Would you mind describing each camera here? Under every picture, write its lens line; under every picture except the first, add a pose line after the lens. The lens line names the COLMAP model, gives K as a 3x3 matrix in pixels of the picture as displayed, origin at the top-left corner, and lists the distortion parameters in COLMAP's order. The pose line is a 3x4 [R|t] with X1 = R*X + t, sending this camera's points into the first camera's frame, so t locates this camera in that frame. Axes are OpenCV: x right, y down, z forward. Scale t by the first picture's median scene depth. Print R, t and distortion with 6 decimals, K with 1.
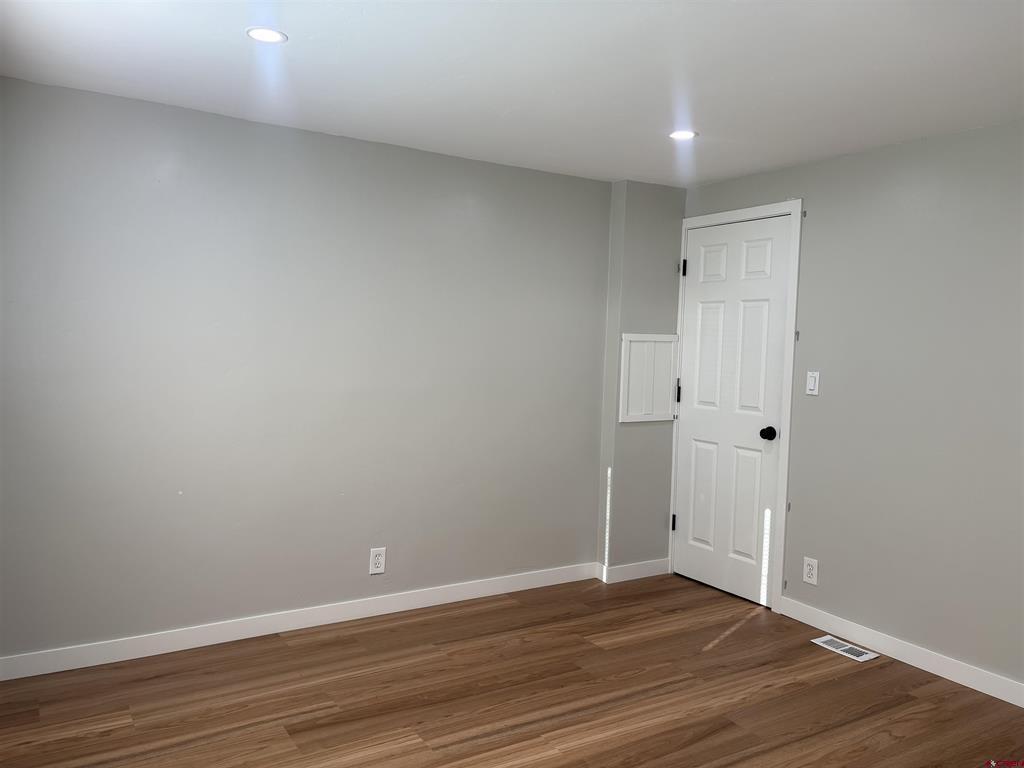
lens RADIAL K [[758.6, 0, 509.5], [0, 758.6, 387.5], [0, 0, 1]] dist [0.046887, -0.062884]
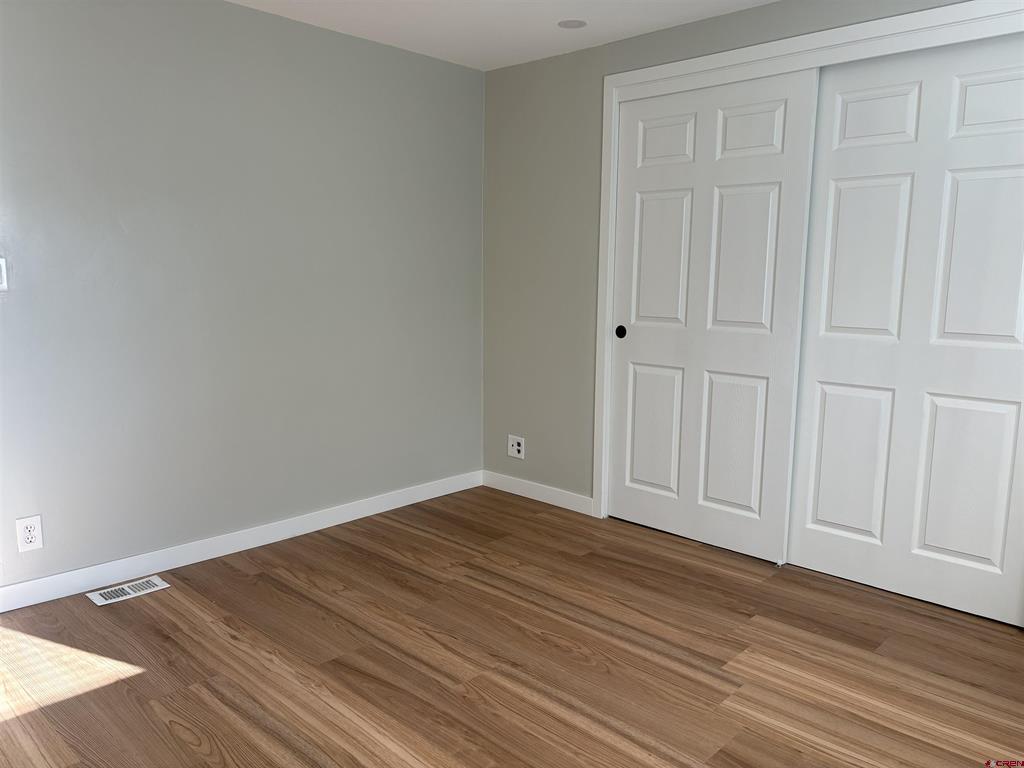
lens RADIAL K [[758.6, 0, 509.5], [0, 758.6, 387.5], [0, 0, 1]] dist [0.046887, -0.062884]
pose [[-0.244938, -0.176396, 0.953357, -0.479764], [0.033996, 0.981143, 0.190272, -0.024503], [-0.968943, 0.079016, -0.234322, 0.881188]]
